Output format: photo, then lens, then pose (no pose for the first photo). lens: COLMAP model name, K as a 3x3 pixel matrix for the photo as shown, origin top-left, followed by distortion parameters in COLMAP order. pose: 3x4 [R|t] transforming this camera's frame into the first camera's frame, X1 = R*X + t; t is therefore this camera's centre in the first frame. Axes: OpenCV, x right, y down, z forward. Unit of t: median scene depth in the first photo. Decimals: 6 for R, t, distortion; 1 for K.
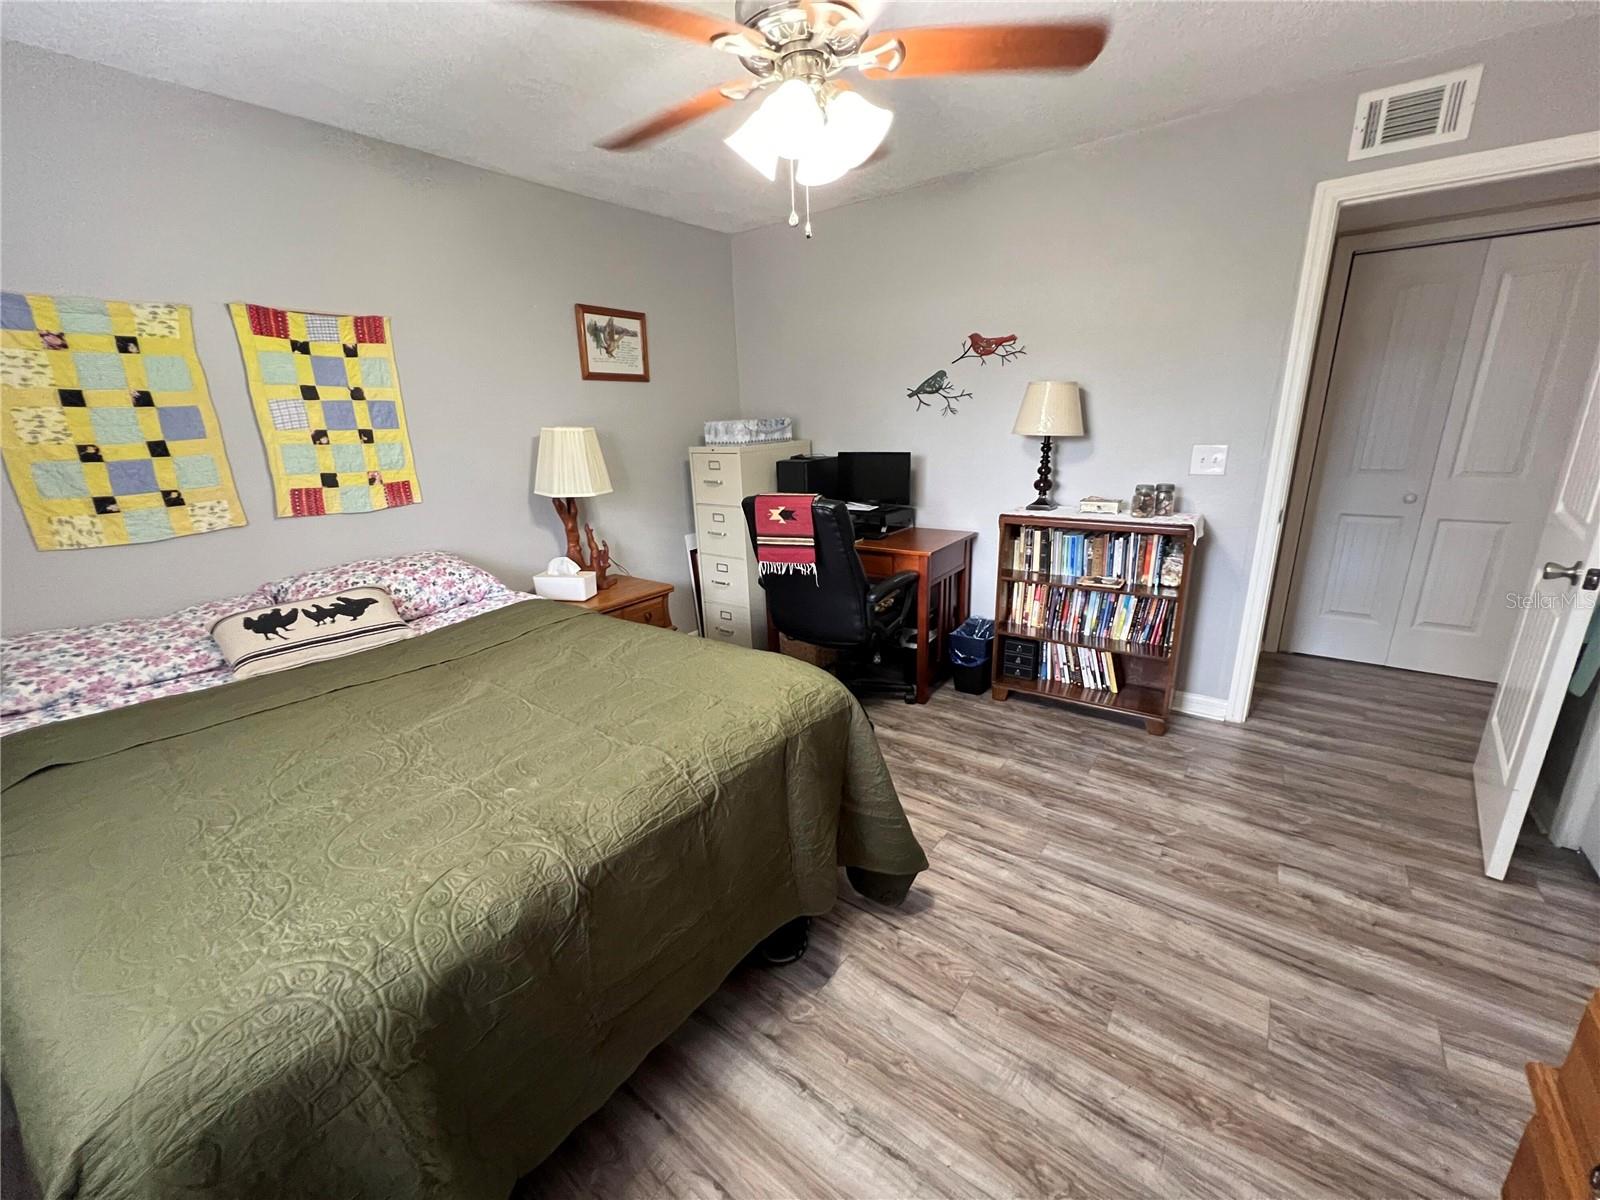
lens RADIAL K [[636.4, 0, 795.7], [0, 636.4, 603.5], [0, 0, 1]] dist [-0.000459, -0.000500]
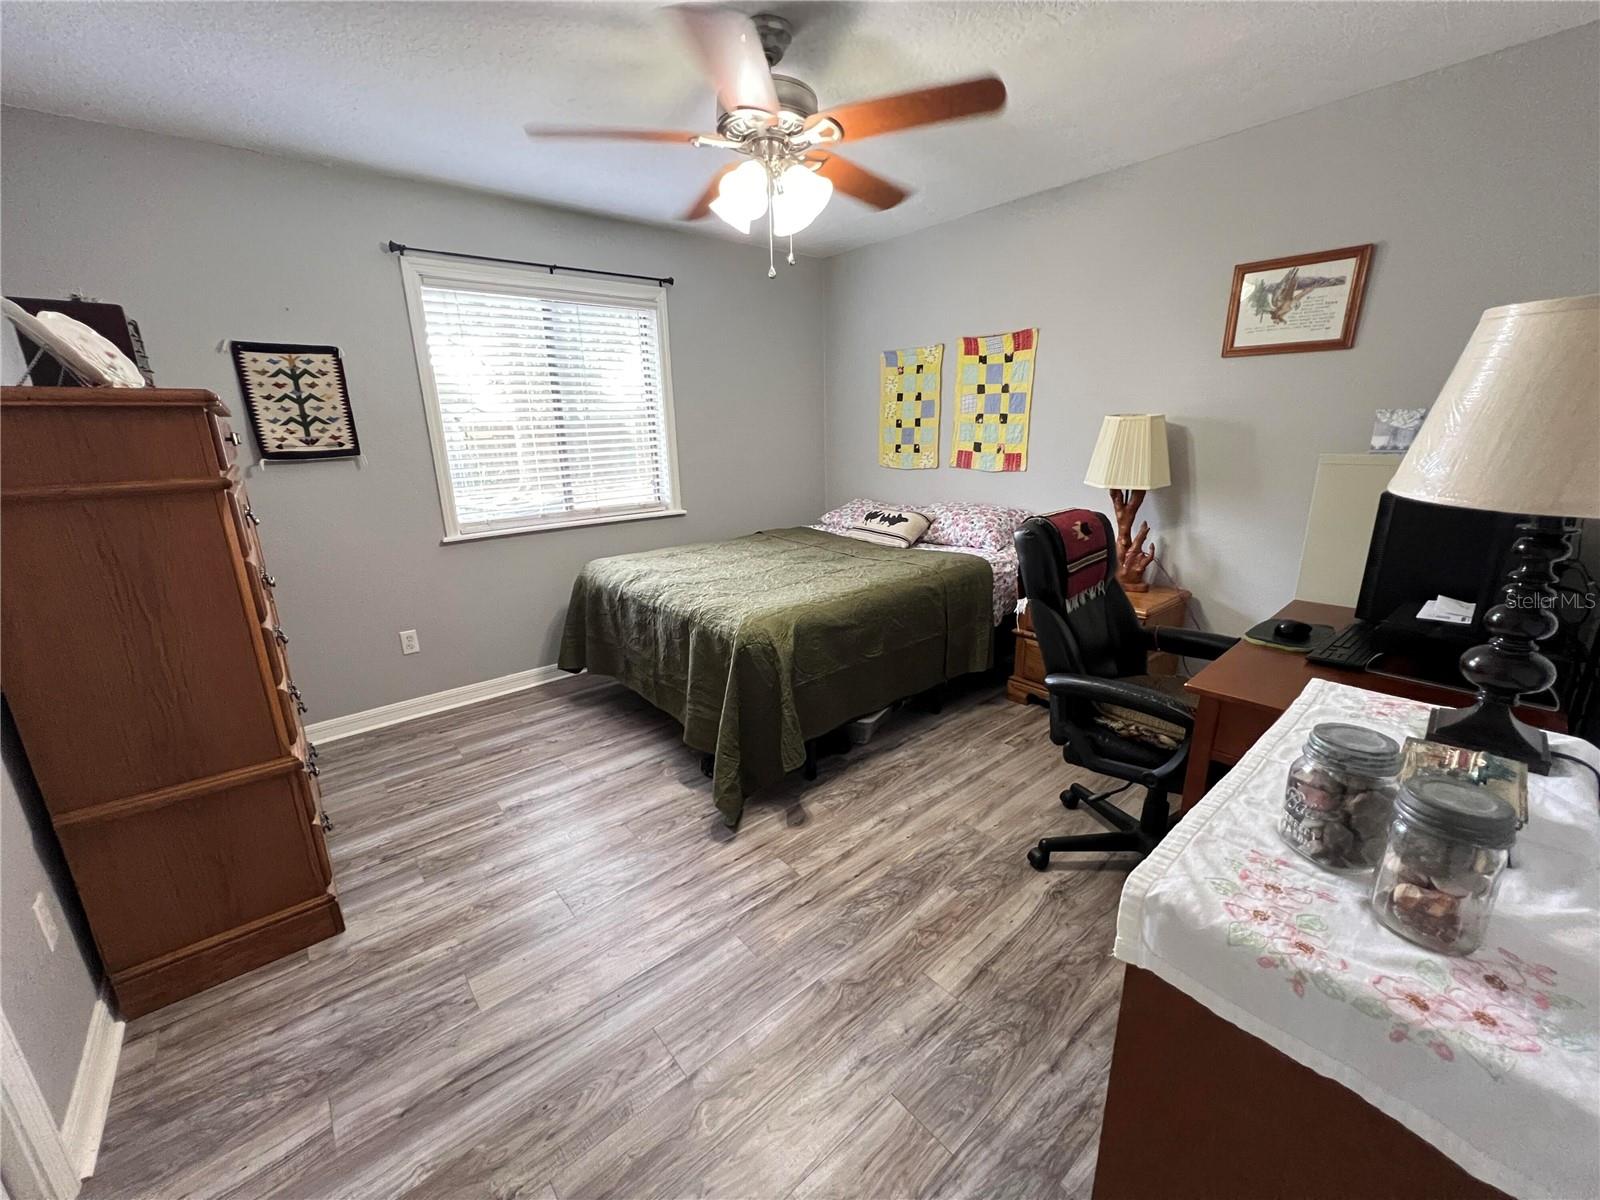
lens RADIAL K [[636.4, 0, 794.1], [0, 636.4, 600.3], [0, 0, 1]] dist [-0.000459, -0.000500]
pose [[-0.219381, 0.300749, -0.928128, 0.891281], [-0.248600, 0.902670, 0.351261, -0.292303], [0.943435, 0.307793, -0.123262, 0.900270]]
